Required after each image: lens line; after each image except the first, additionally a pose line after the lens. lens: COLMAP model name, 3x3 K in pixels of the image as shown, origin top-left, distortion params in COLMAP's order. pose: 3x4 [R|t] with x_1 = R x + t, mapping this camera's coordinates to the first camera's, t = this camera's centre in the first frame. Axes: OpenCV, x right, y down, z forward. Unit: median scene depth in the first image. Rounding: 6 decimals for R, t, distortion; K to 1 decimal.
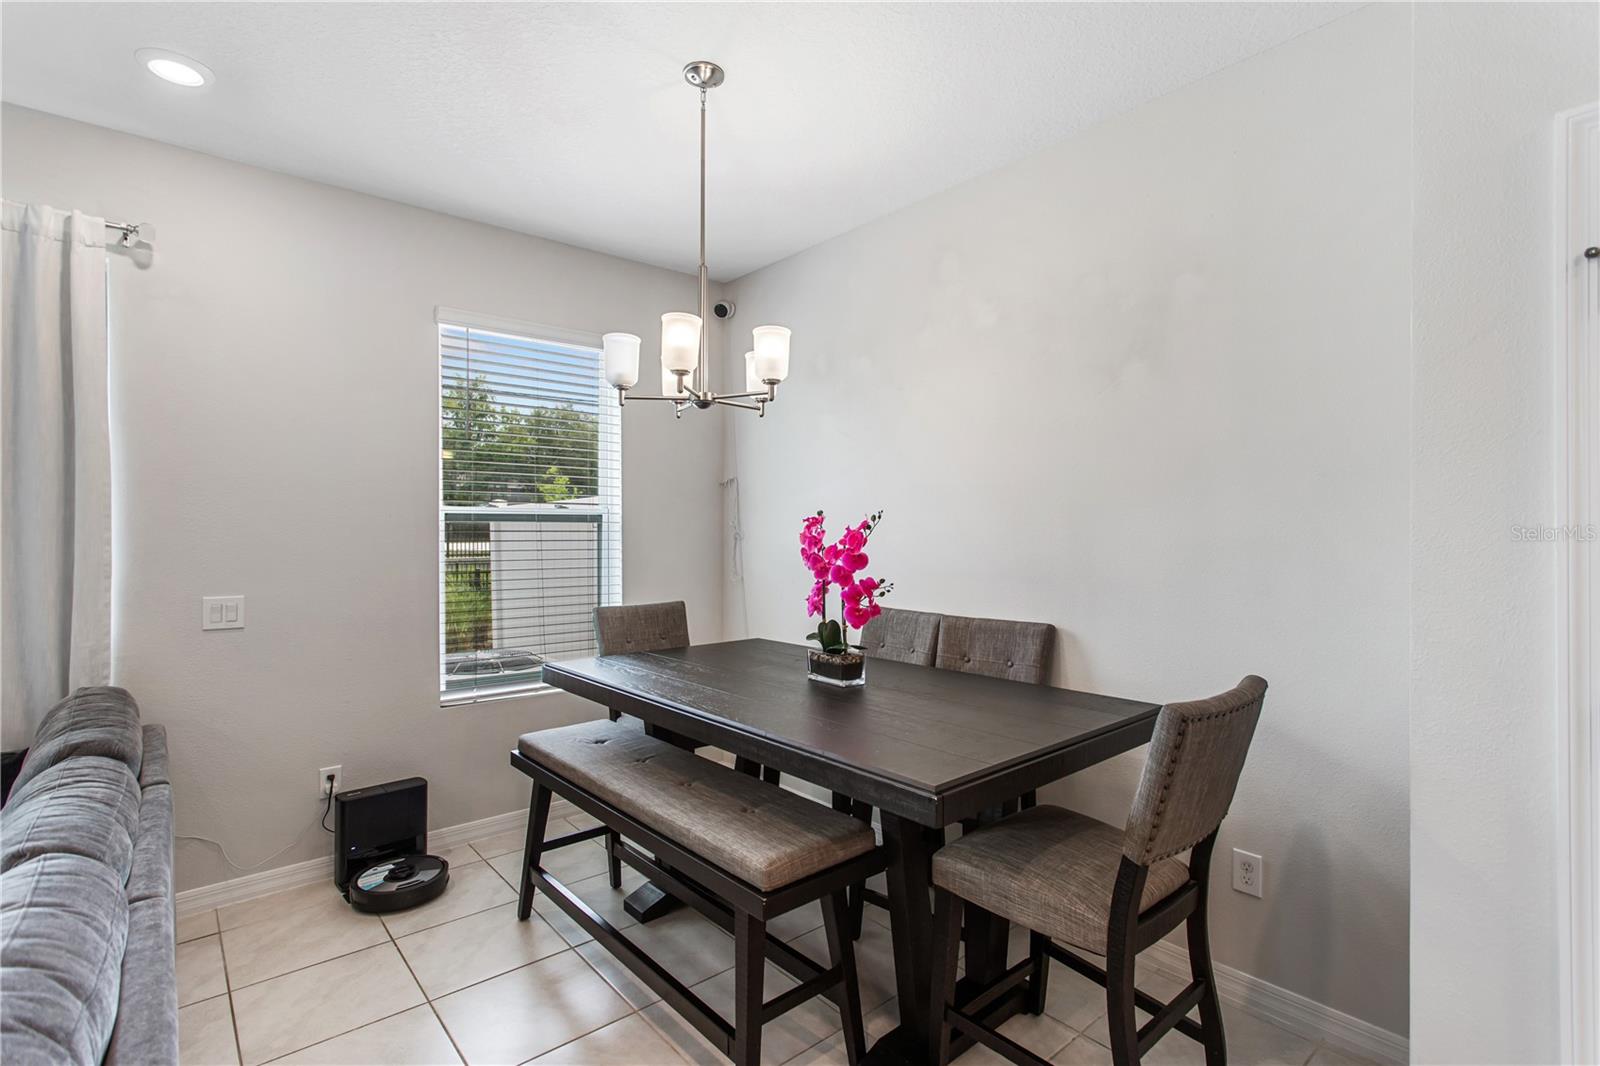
lens RADIAL K [[758.3, 0, 804.0], [0, 758.3, 529.5], [0, 0, 1]] dist [0.000389, 0.002014]
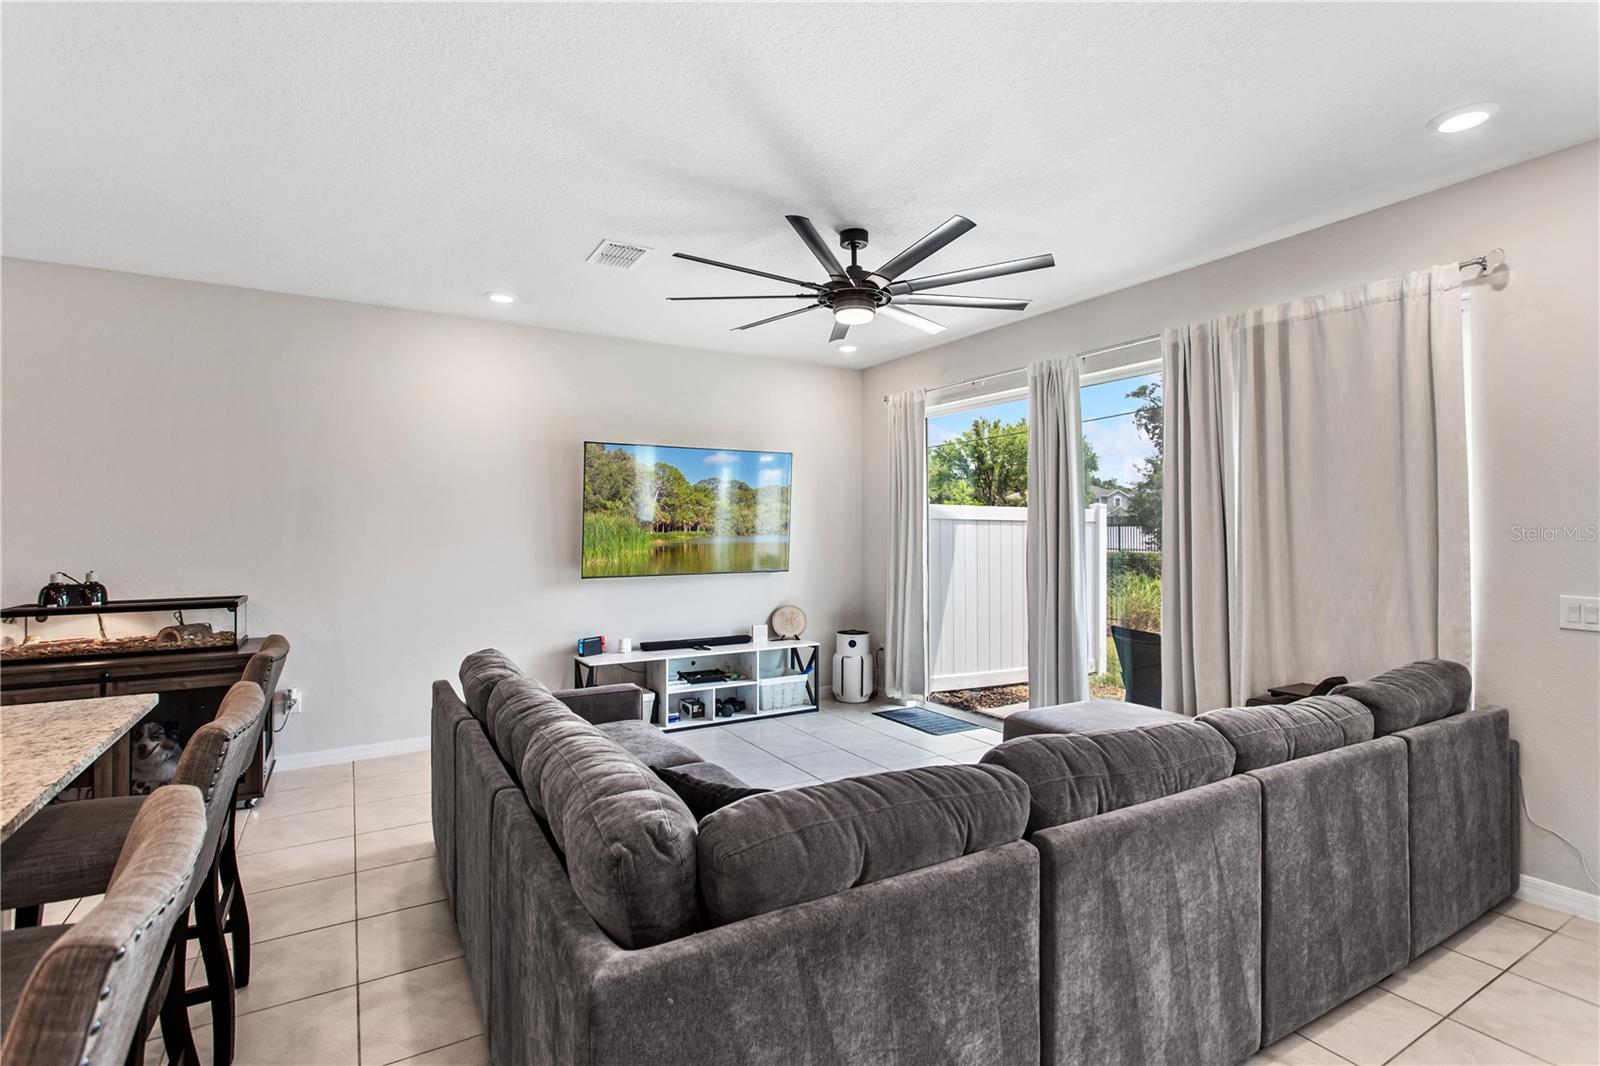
lens RADIAL K [[758.3, 0, 802.9], [0, 758.3, 525.8], [0, 0, 1]] dist [0.000389, 0.002014]
pose [[-0.171087, -0.000289, -0.985256, 0.393717], [0.001086, 0.999999, -0.000482, -0.003328], [0.985255, -0.001153, -0.171087, 0.201761]]
